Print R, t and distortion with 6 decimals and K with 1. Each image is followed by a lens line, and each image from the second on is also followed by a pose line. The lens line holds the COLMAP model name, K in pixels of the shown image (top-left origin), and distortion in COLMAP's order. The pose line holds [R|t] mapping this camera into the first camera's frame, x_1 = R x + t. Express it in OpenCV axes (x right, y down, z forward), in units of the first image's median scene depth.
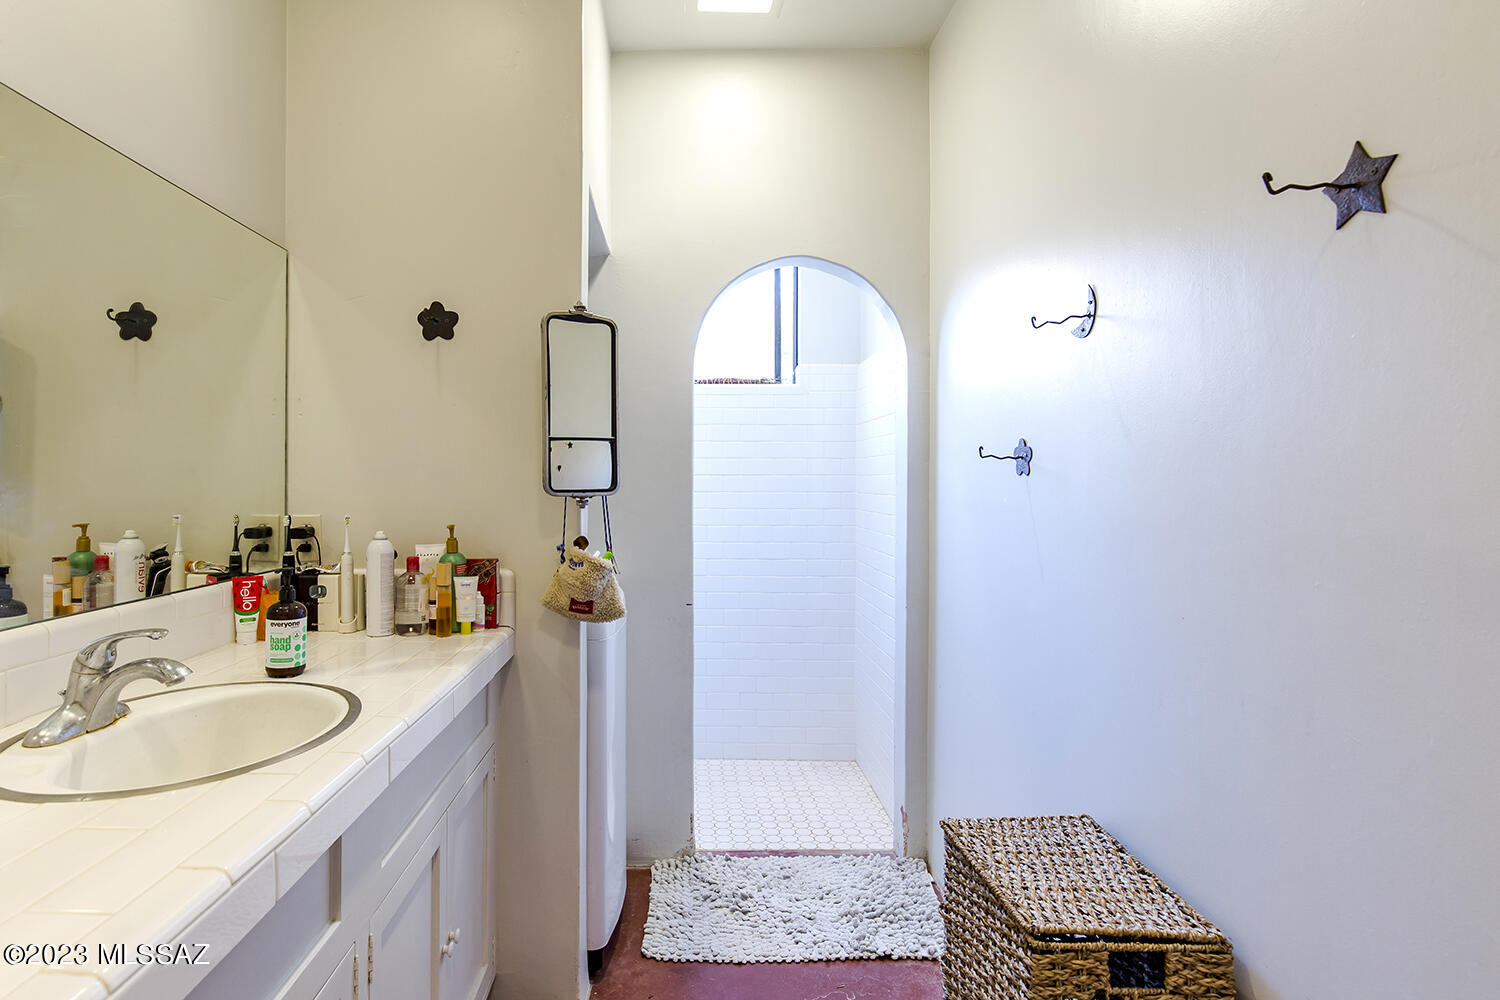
lens RADIAL K [[795.5, 0, 748.8], [0, 795.5, 491.2], [0, 0, 1]] dist [-0.000348, -0.001695]
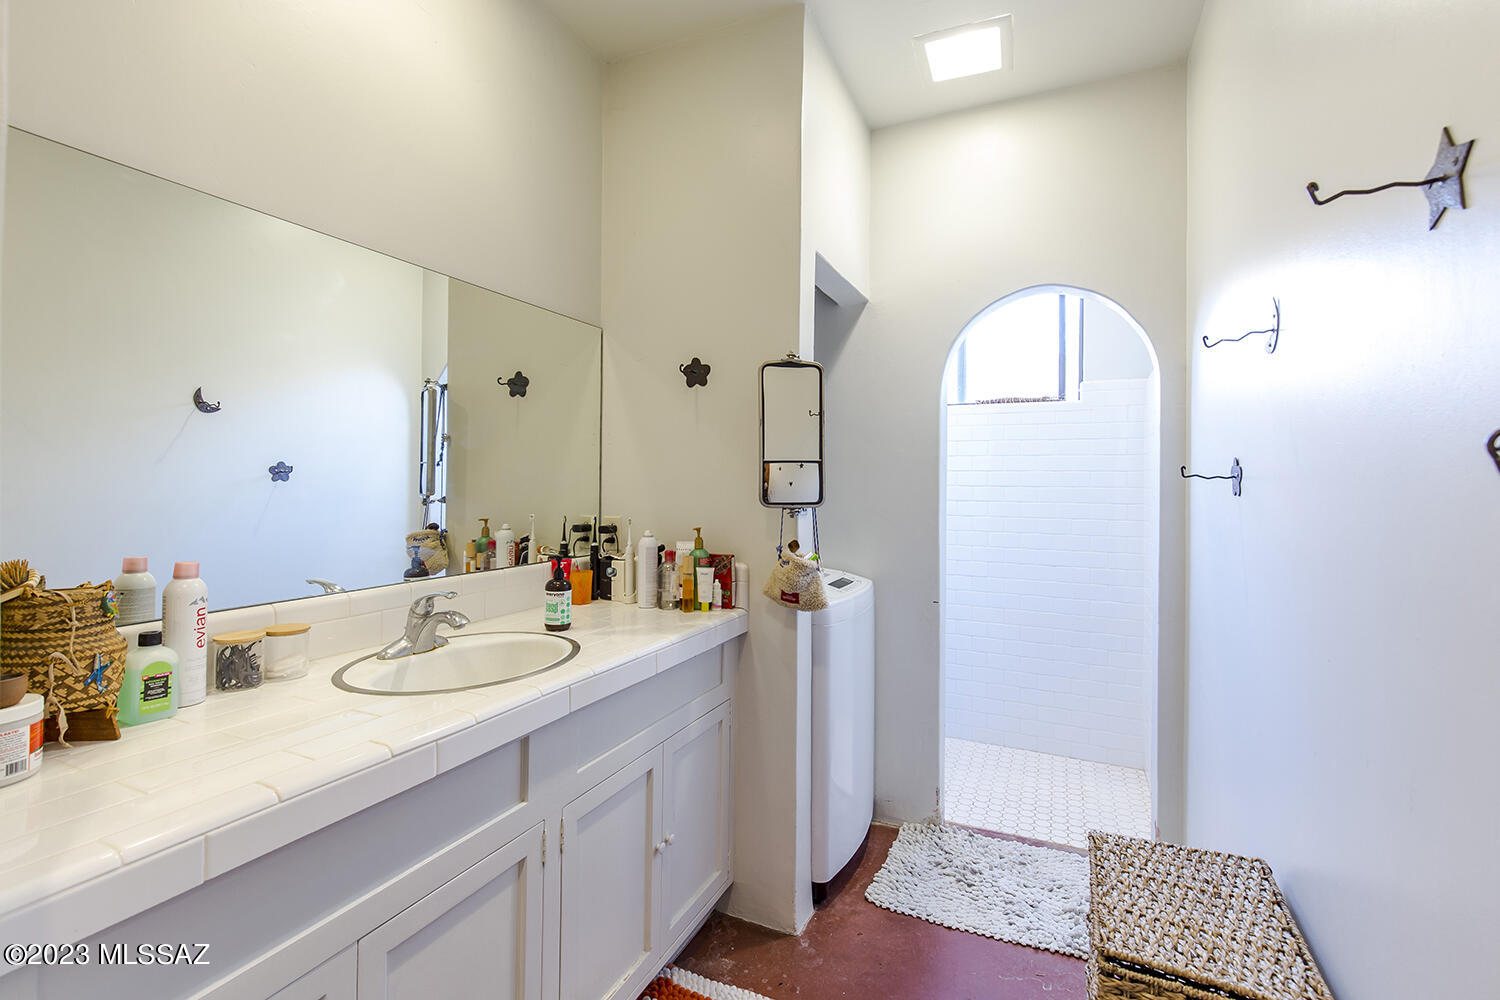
lens RADIAL K [[679.4, 0, 749.7], [0, 679.4, 493.3], [0, 0, 1]] dist [0.006701, -0.000477]
pose [[0.914547, 0.013474, -0.404254, 0.151476], [-0.016211, 0.999863, -0.003348, -0.011487], [0.404154, 0.009615, 0.914640, 0.007981]]
